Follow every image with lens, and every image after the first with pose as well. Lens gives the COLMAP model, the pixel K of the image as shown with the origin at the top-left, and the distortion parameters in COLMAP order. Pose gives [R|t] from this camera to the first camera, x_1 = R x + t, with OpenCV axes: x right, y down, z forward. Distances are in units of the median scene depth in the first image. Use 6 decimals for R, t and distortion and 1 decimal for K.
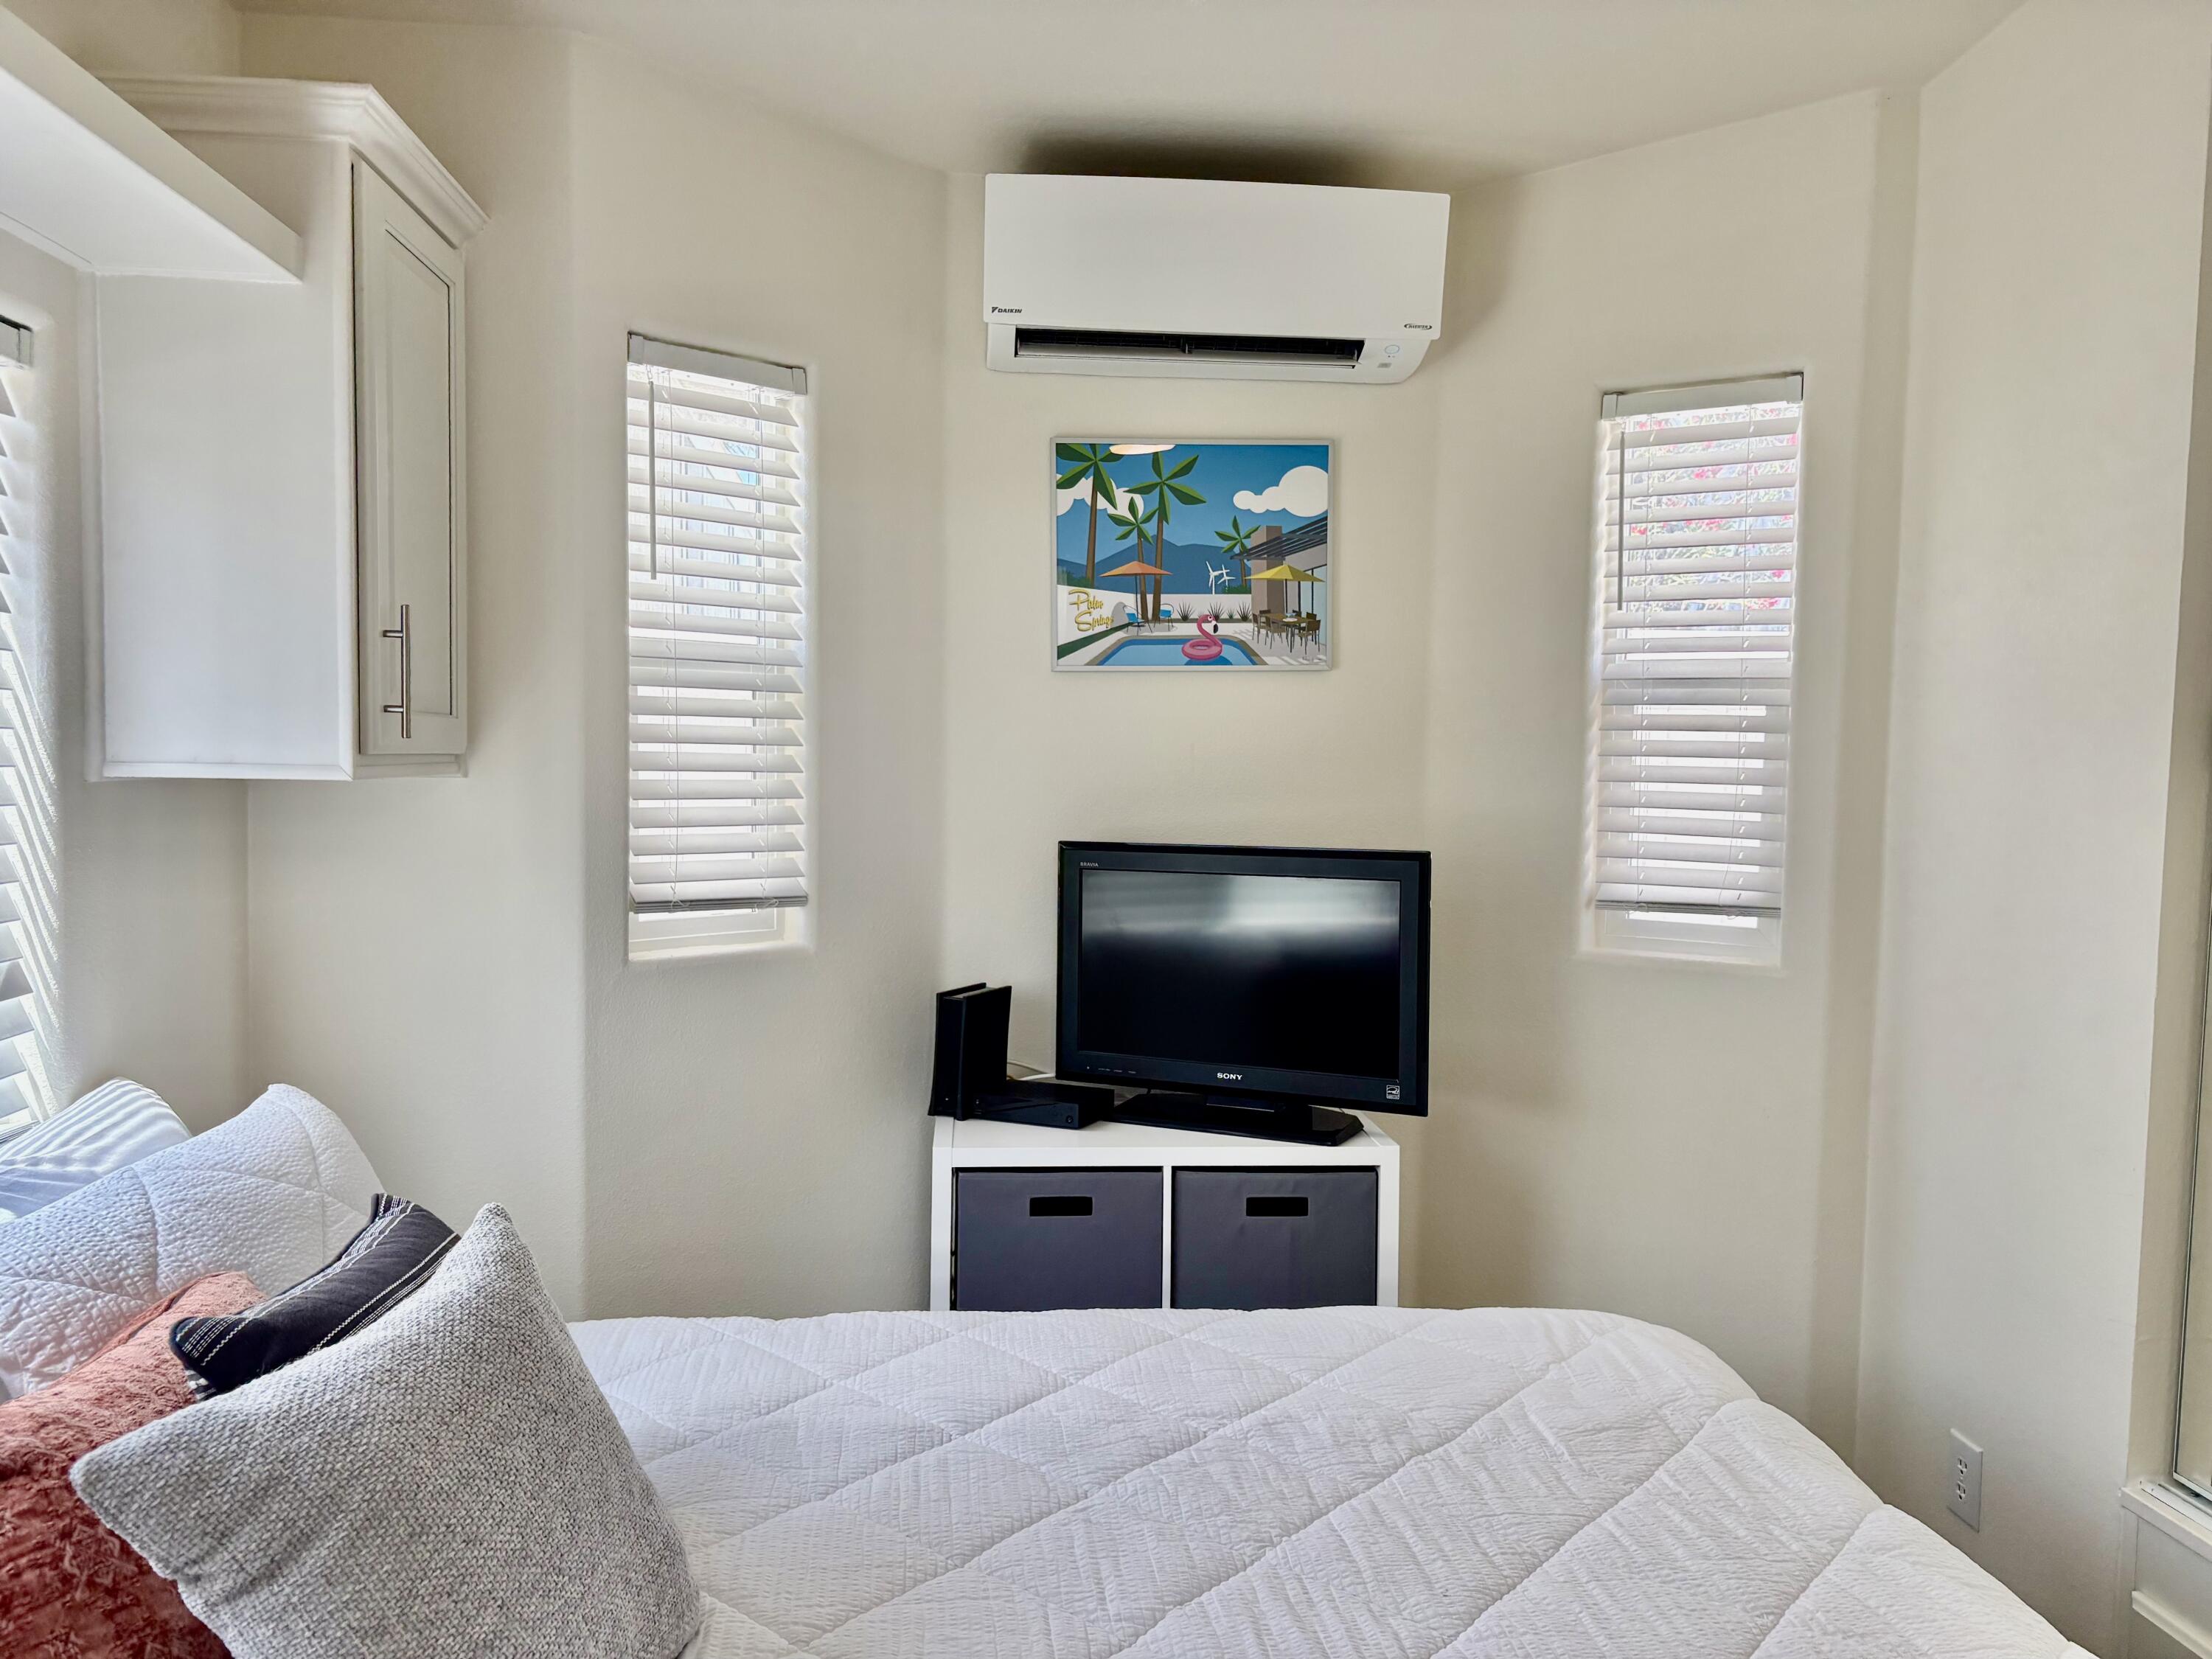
lens RADIAL K [[1677.8, 0, 1087.2], [0, 1677.8, 850.9], [0, 0, 1]] dist [0.038887, -0.037235]
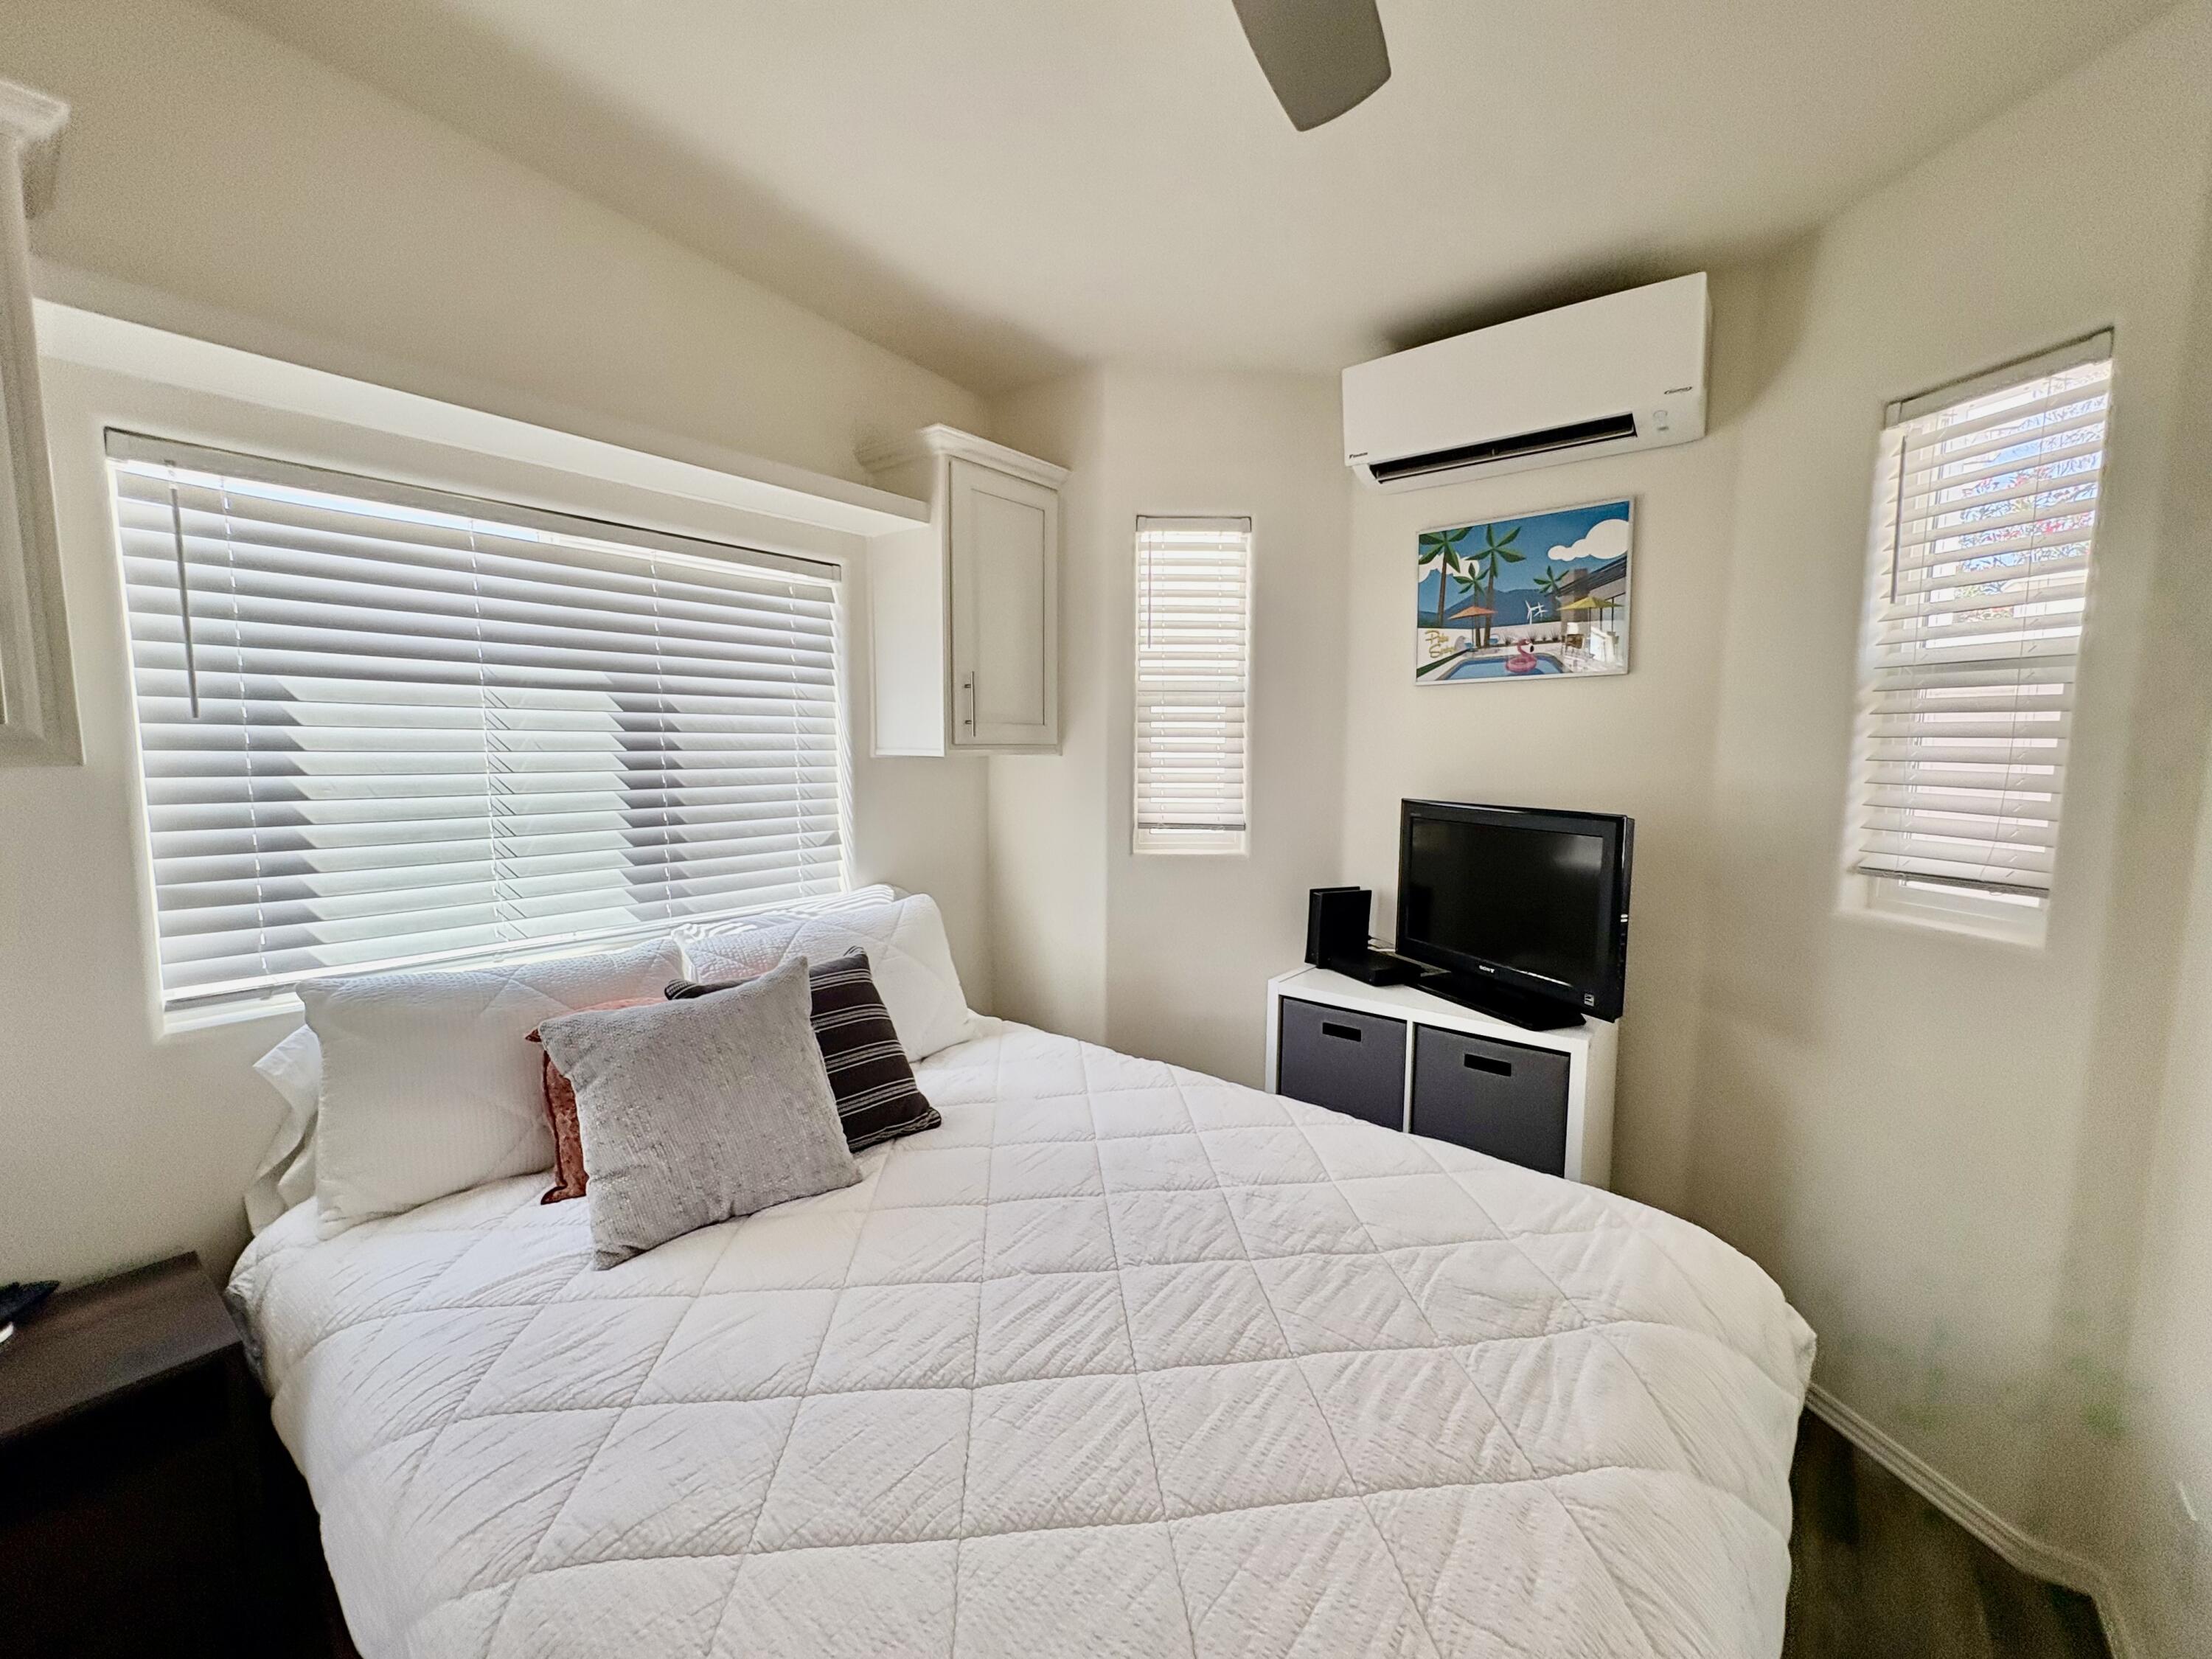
lens RADIAL K [[886.9, 0, 1104.6], [0, 886.9, 823.6], [0, 0, 1]] dist [-0.000398, 0.000419]
pose [[0.727210, 0.053757, -0.684307, 0.353673], [-0.034117, 0.998527, 0.042185, -0.007772], [0.685567, -0.007331, 0.727973, 0.238731]]
